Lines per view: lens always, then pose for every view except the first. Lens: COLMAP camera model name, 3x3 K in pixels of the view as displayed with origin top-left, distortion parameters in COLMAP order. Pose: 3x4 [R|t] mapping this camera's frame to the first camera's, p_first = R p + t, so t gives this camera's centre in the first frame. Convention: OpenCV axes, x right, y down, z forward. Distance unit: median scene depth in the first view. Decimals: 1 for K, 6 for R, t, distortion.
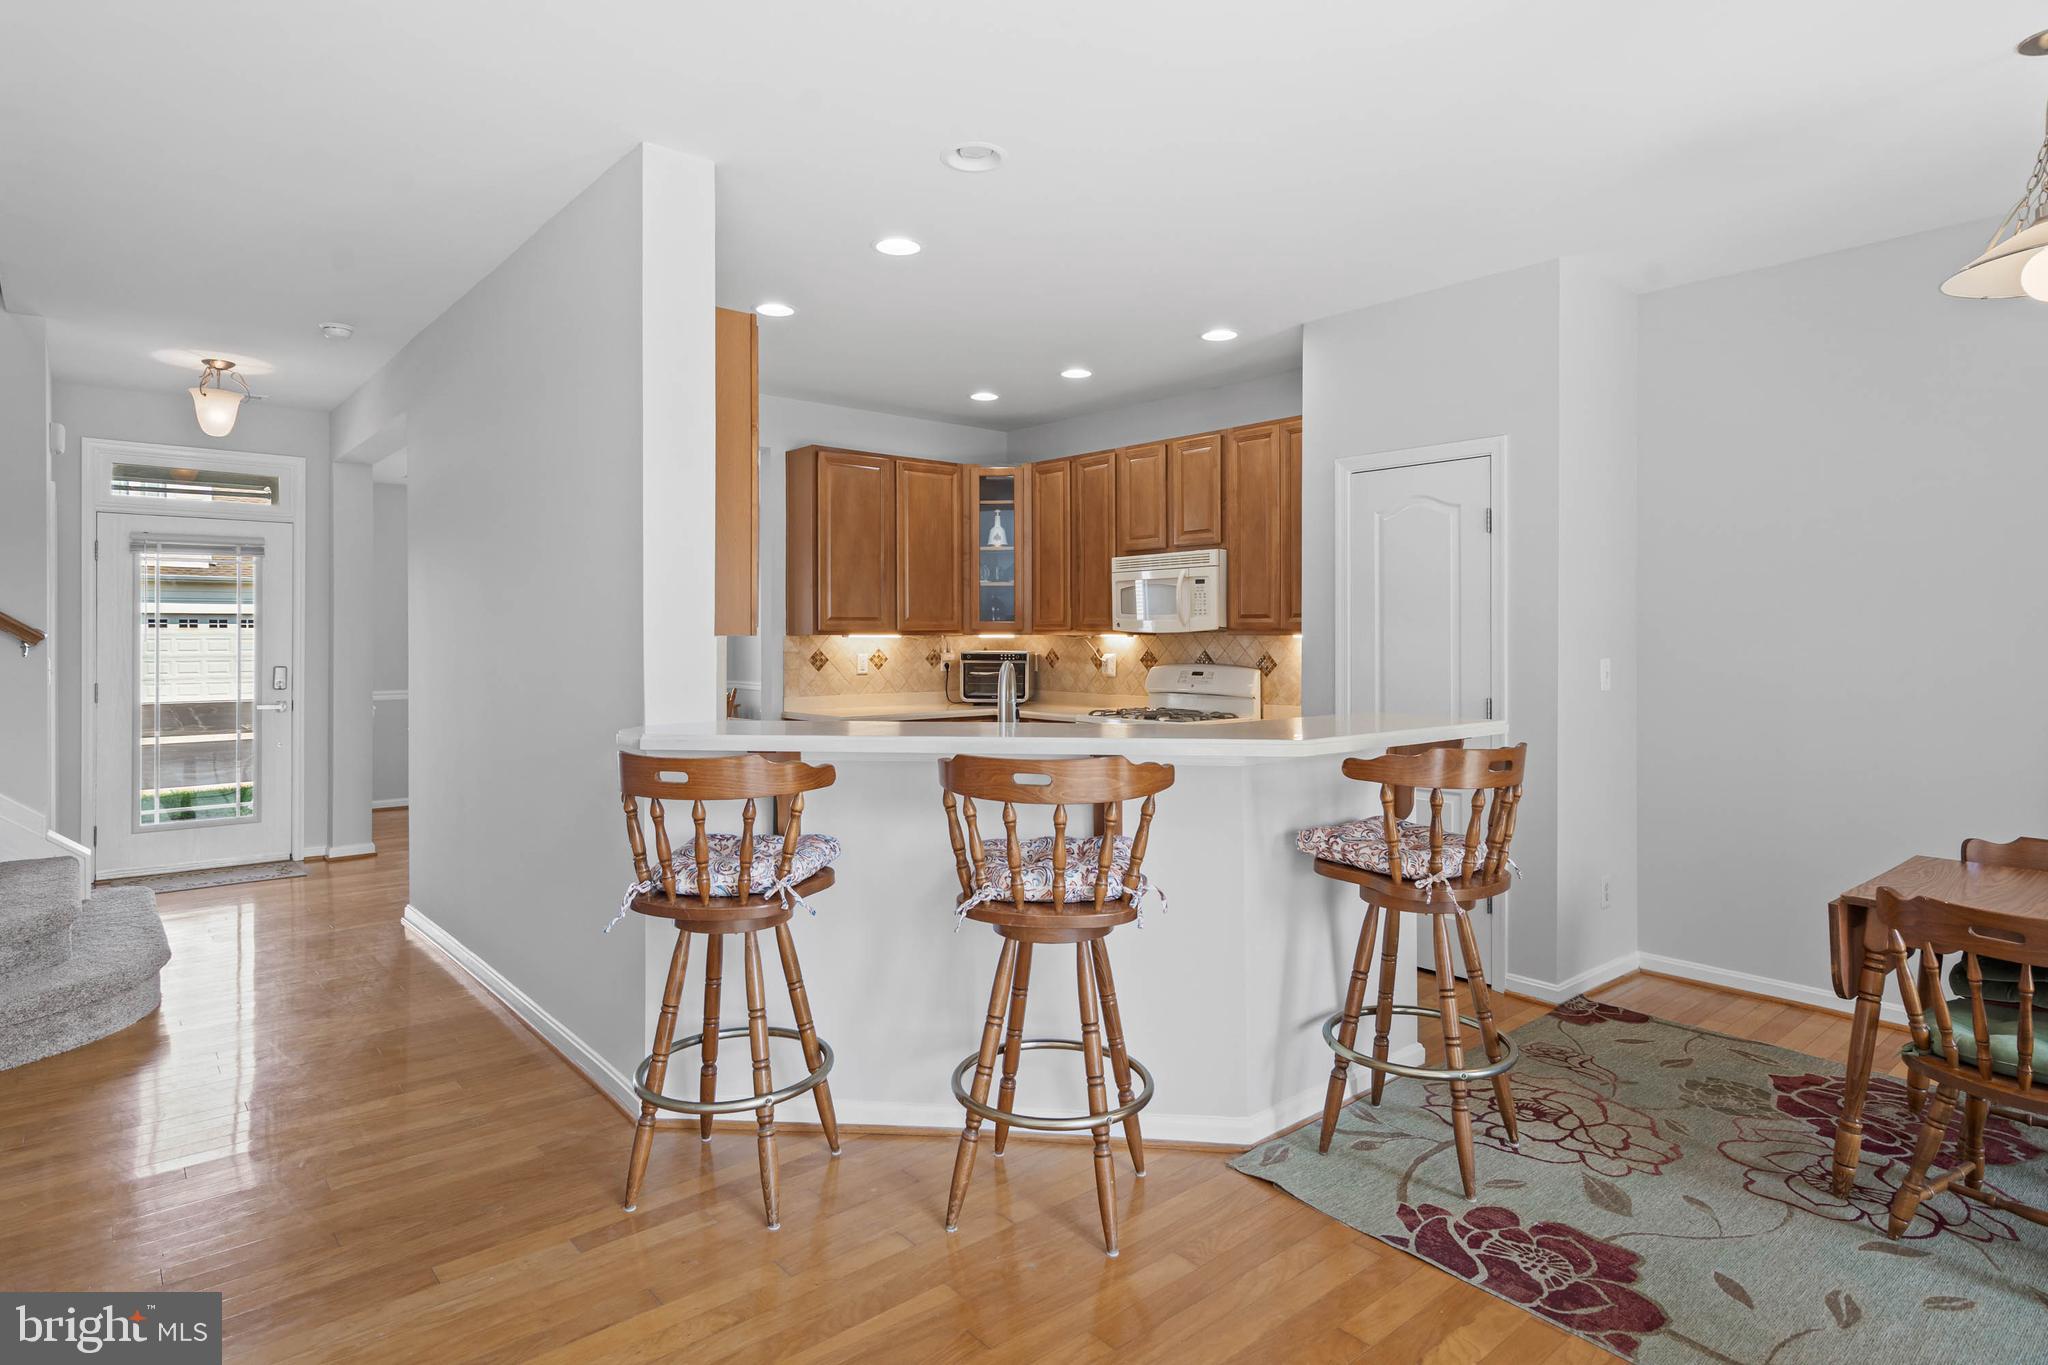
lens RADIAL K [[1114.4, 0, 1030.2], [0, 1114.4, 661.2], [0, 0, 1]] dist [0.001162, 0.000349]
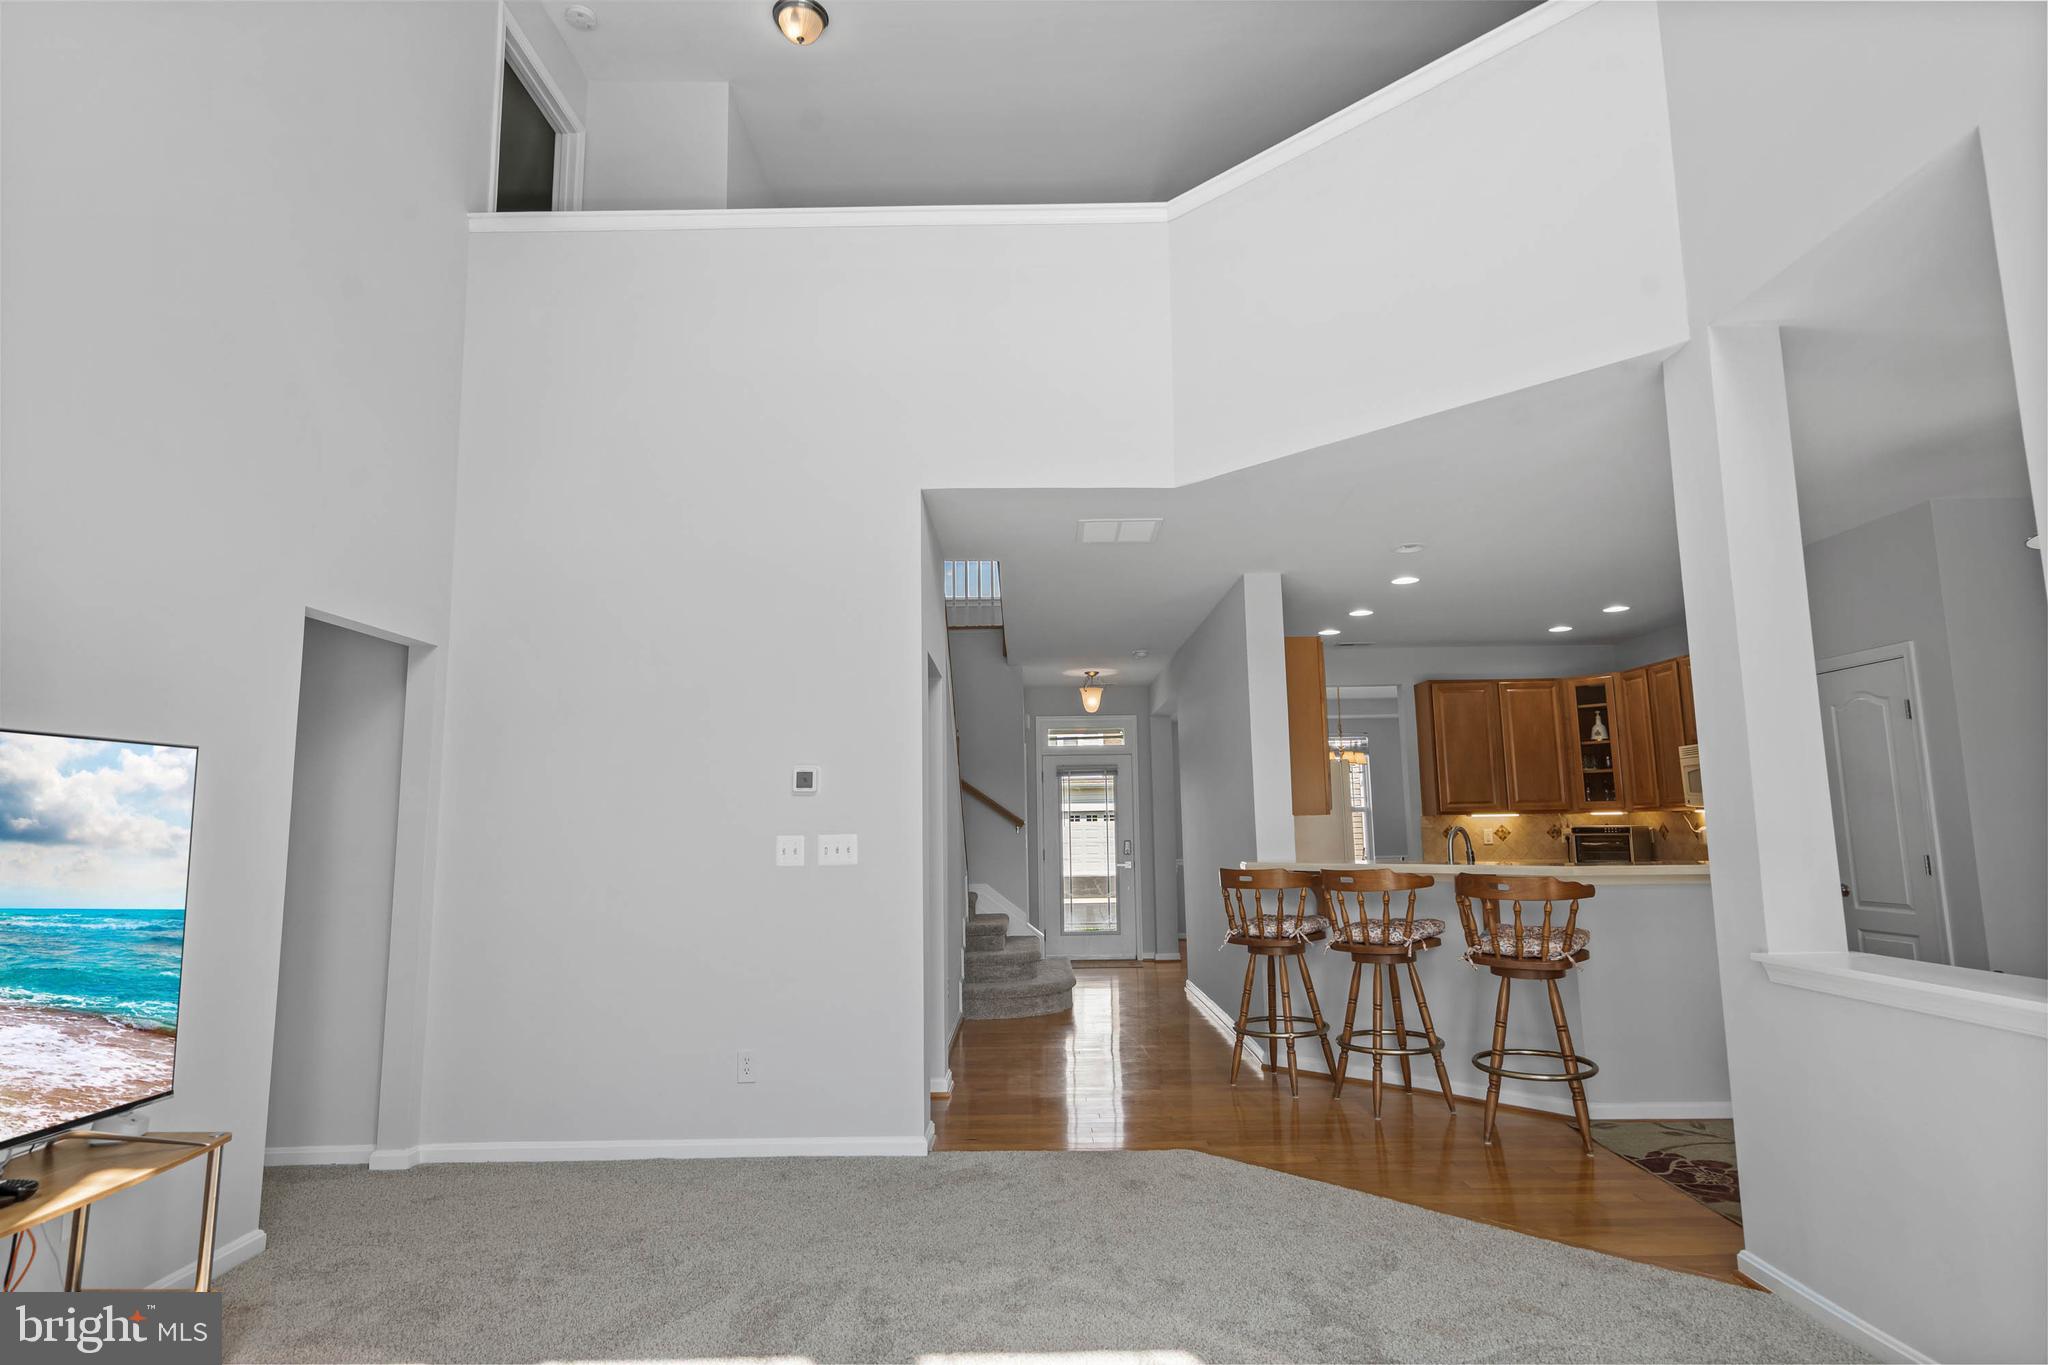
lens RADIAL K [[1089.8, 0, 1024.0], [0, 1089.8, 682.5], [0, 0, 1]] dist [0.000438, 0.000165]
pose [[0.756954, -0.099227, -0.645890, 0.304860], [0.000711, 0.988529, -0.151033, 0.017523], [0.653467, 0.113865, 0.748342, -0.365948]]
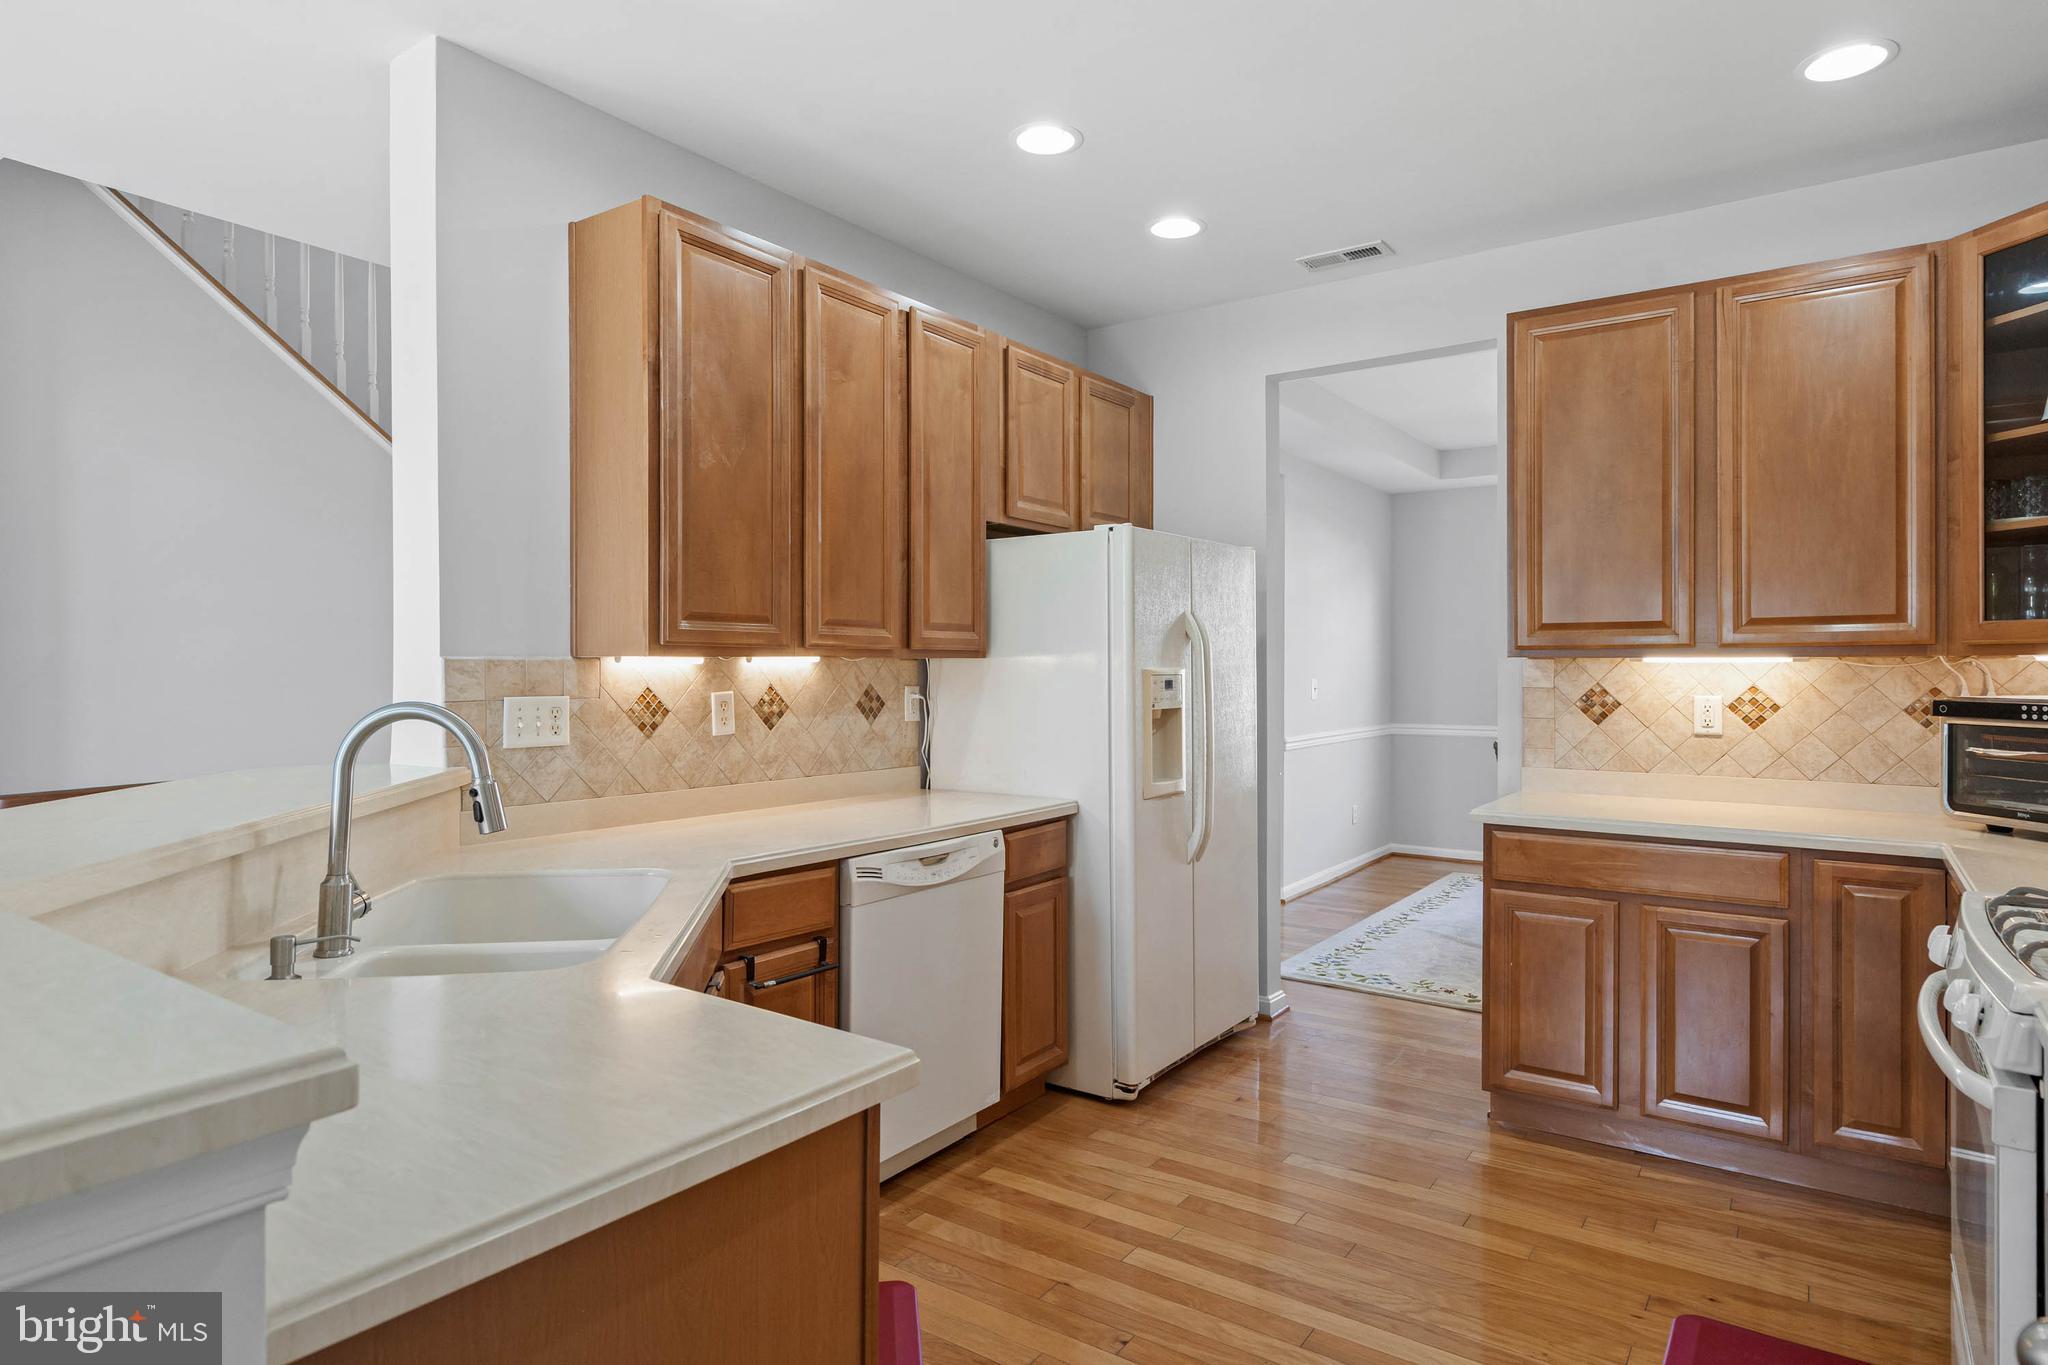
lens RADIAL K [[1141.4, 0, 1024.0], [0, 1141.4, 682.5], [0, 0, 1]] dist [0.001571, 0.000843]
pose [[0.236944, 0.013279, -0.971433, 0.295306], [-0.022106, 0.999721, 0.008274, -0.010436], [0.971272, 0.019514, 0.237171, 0.623919]]
